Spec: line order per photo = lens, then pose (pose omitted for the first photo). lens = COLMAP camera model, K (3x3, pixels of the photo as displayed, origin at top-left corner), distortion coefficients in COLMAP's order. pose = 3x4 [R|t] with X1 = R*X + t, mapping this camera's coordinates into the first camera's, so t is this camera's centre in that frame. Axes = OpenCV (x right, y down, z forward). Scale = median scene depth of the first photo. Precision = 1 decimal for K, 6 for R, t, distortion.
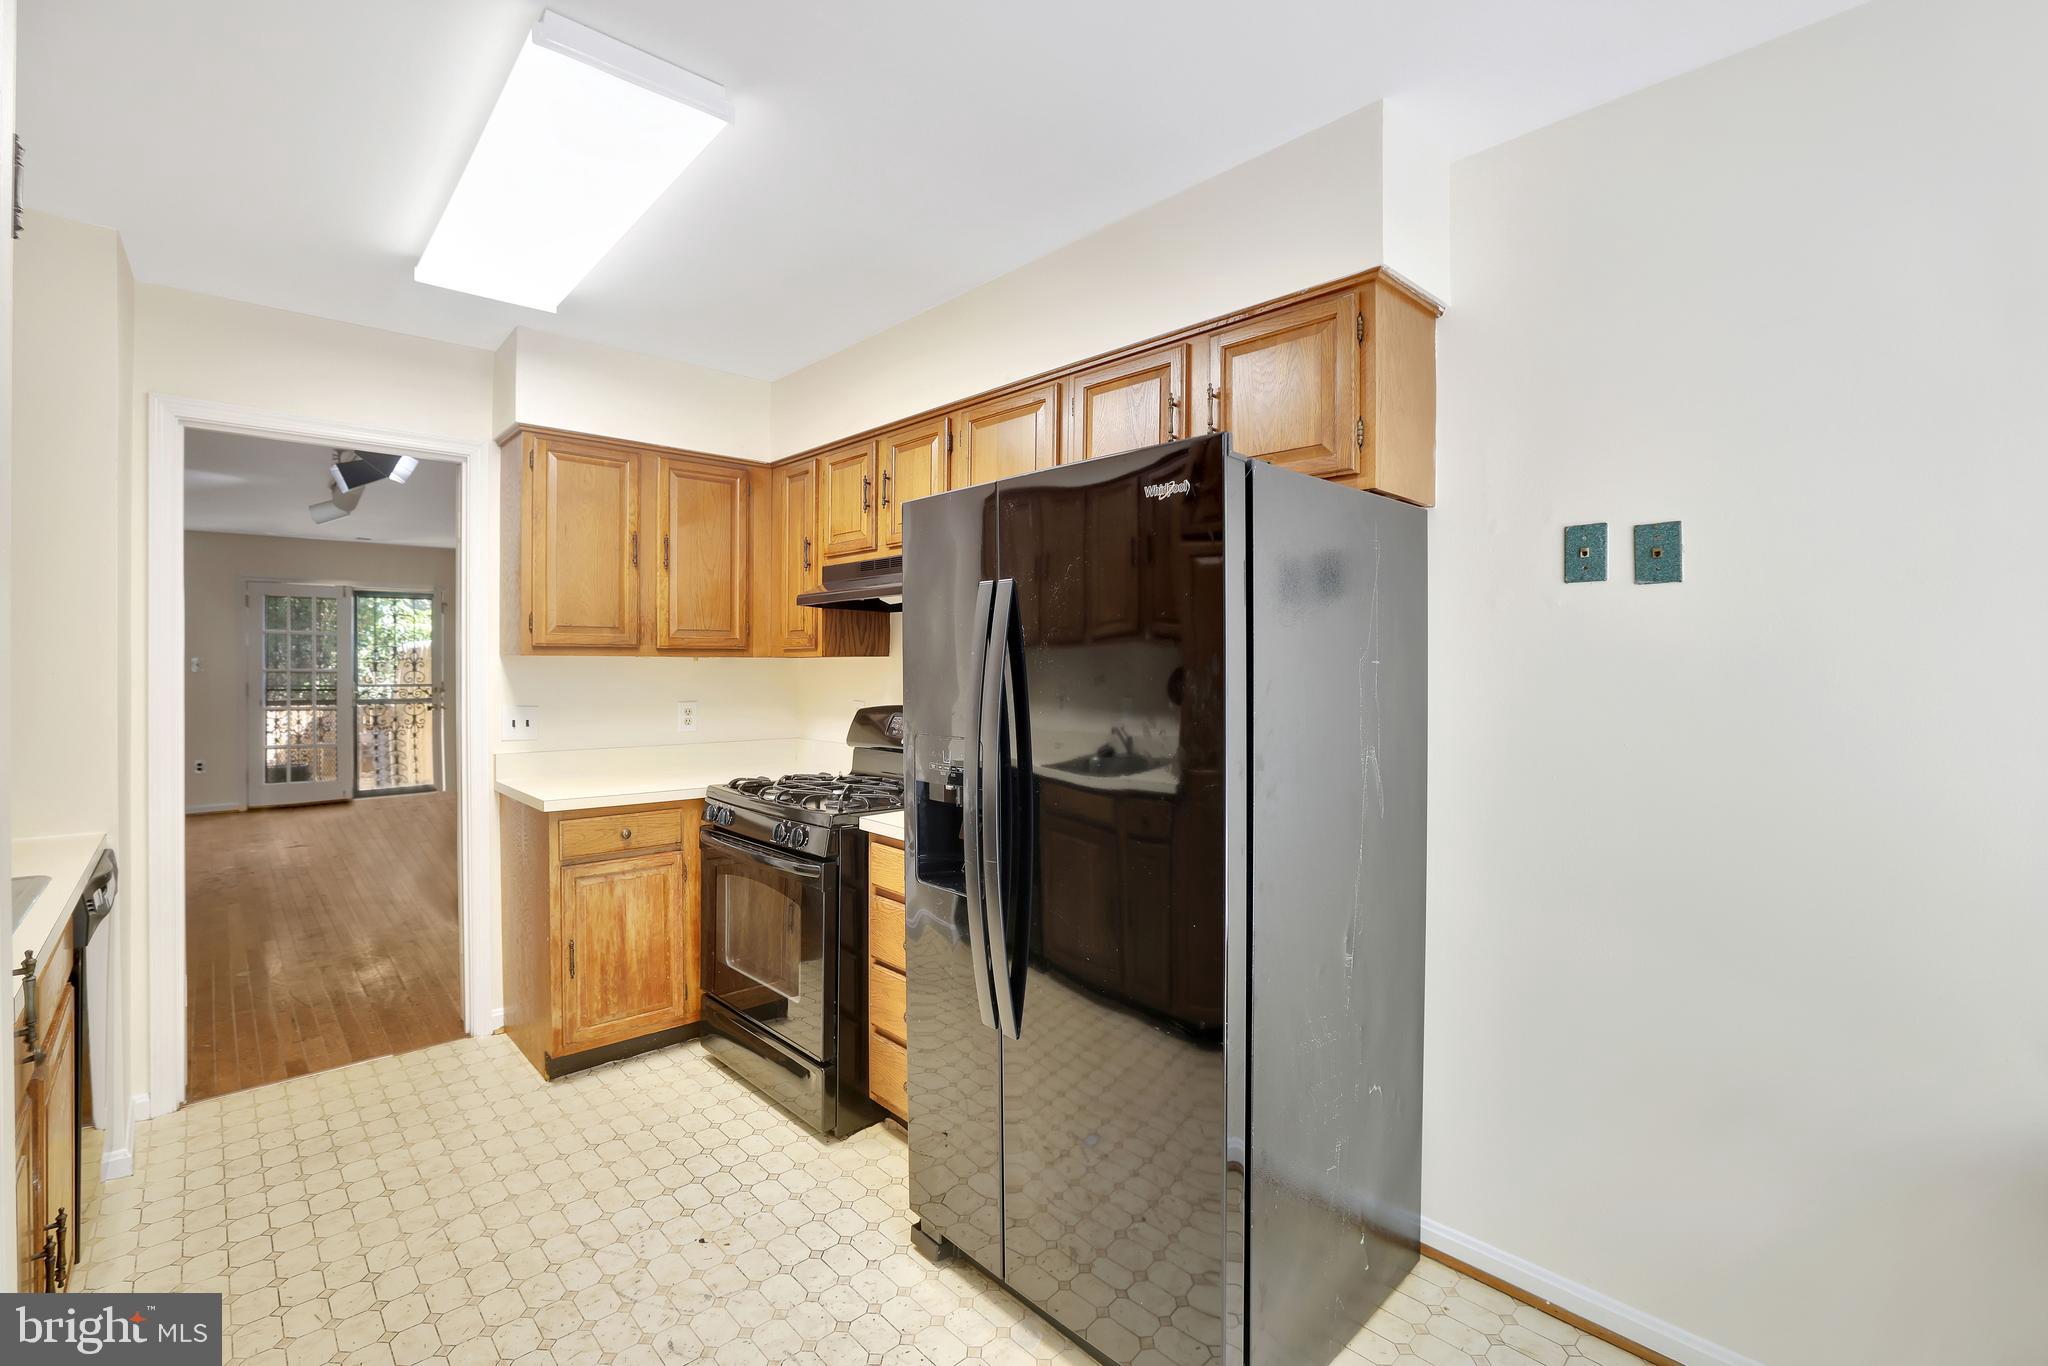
lens RADIAL K [[888.5, 0, 1009.5], [0, 888.5, 675.3], [0, 0, 1]] dist [-0.053635, 0.017212]
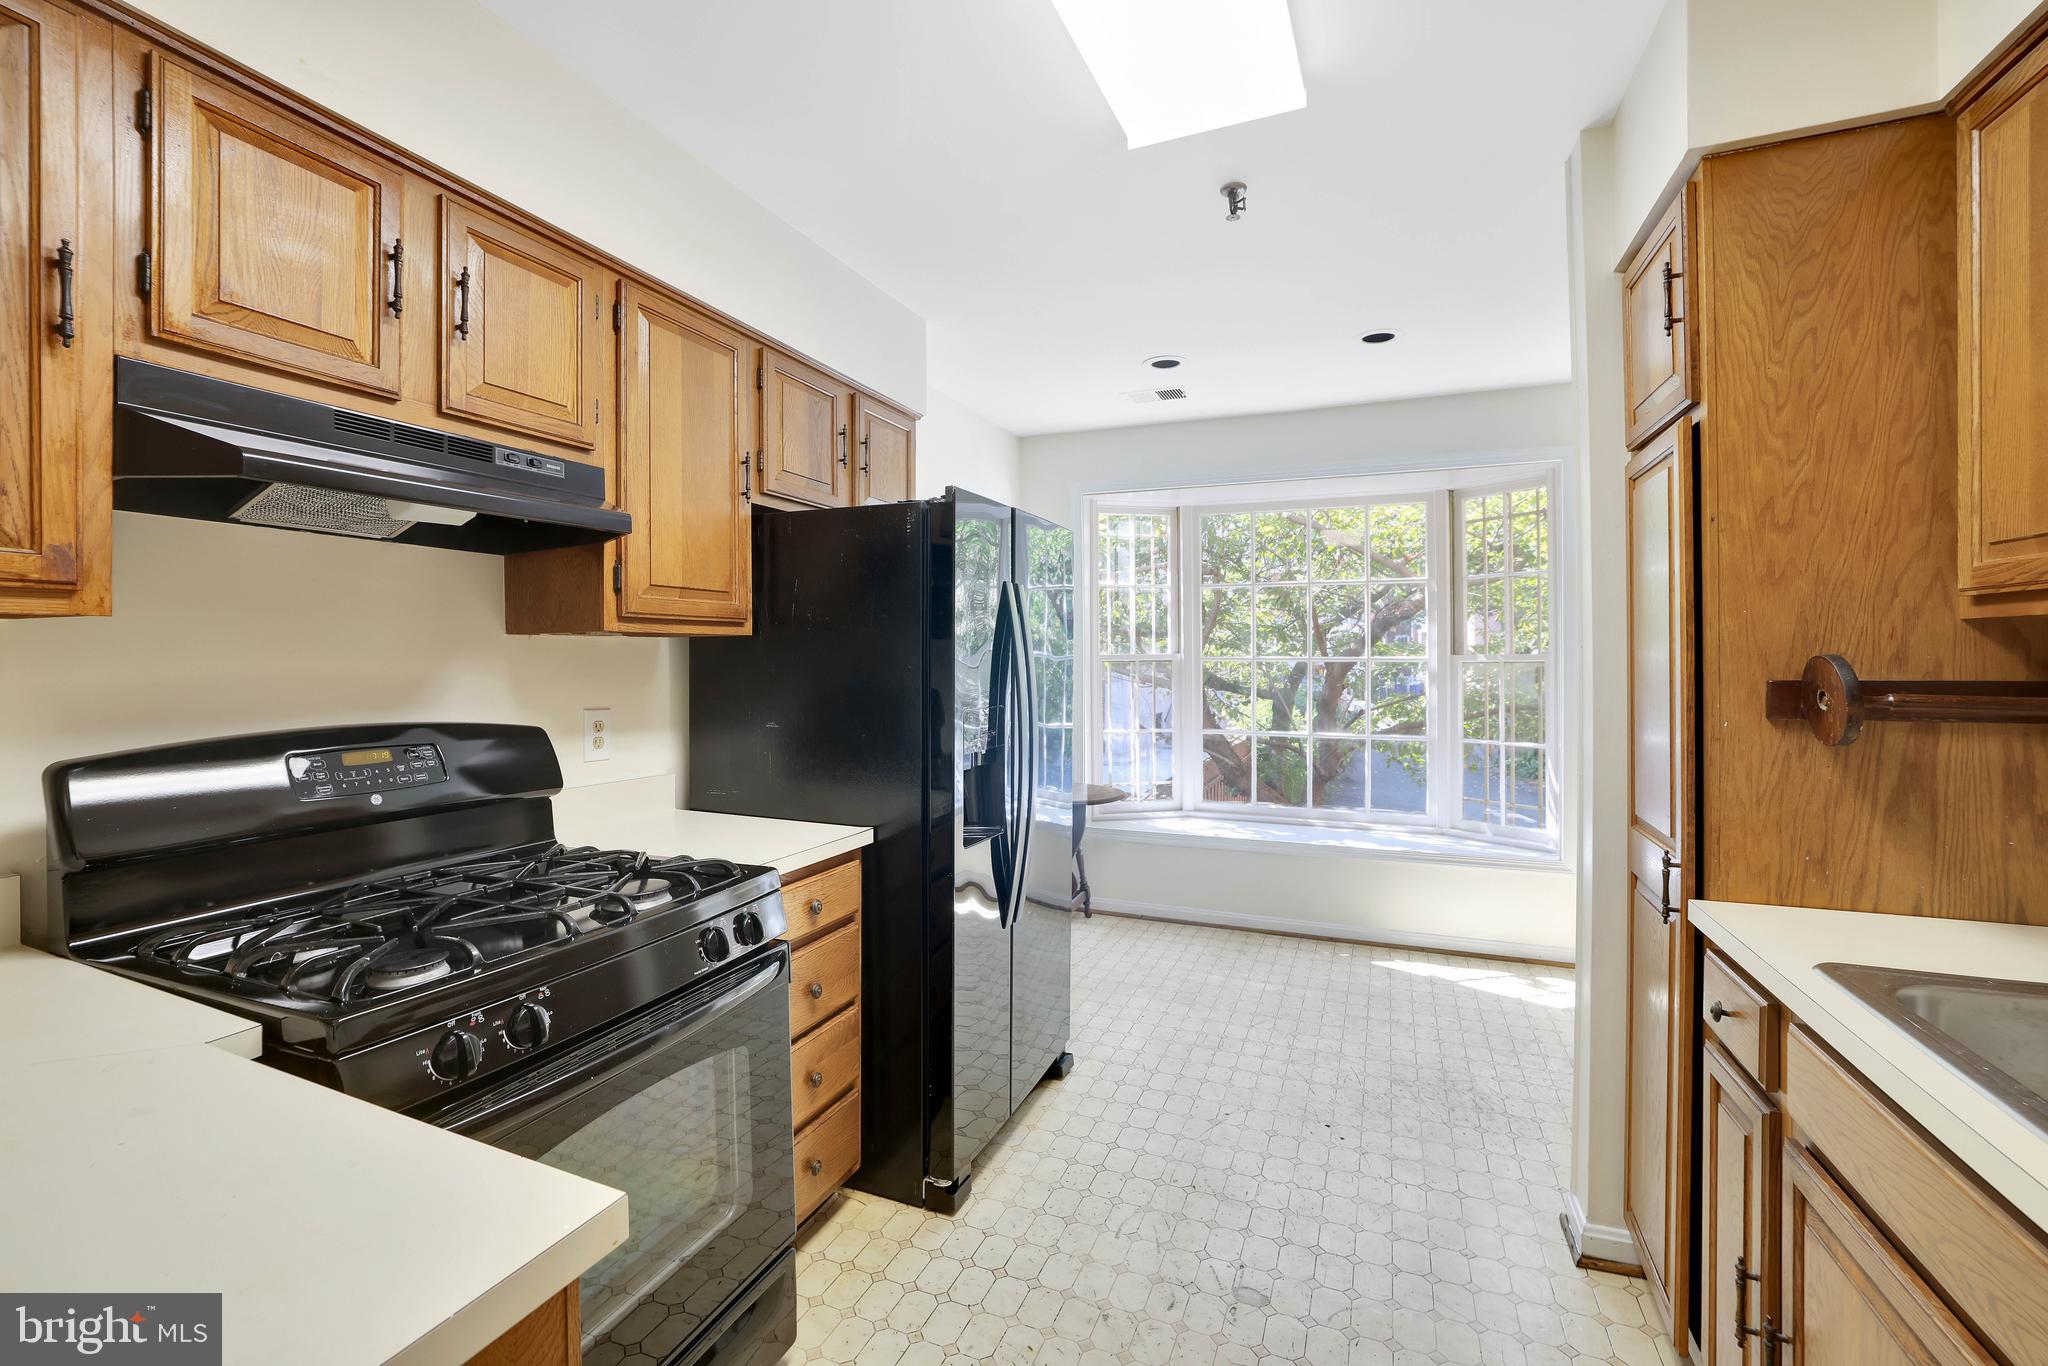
lens RADIAL K [[888.5, 0, 1009.5], [0, 888.5, 675.3], [0, 0, 1]] dist [-0.053635, 0.017212]
pose [[-0.416724, -0.015662, 0.908898, -0.699708], [0.008304, 0.999744, 0.021034, -0.004531], [-0.908995, 0.016313, -0.416487, 0.890281]]
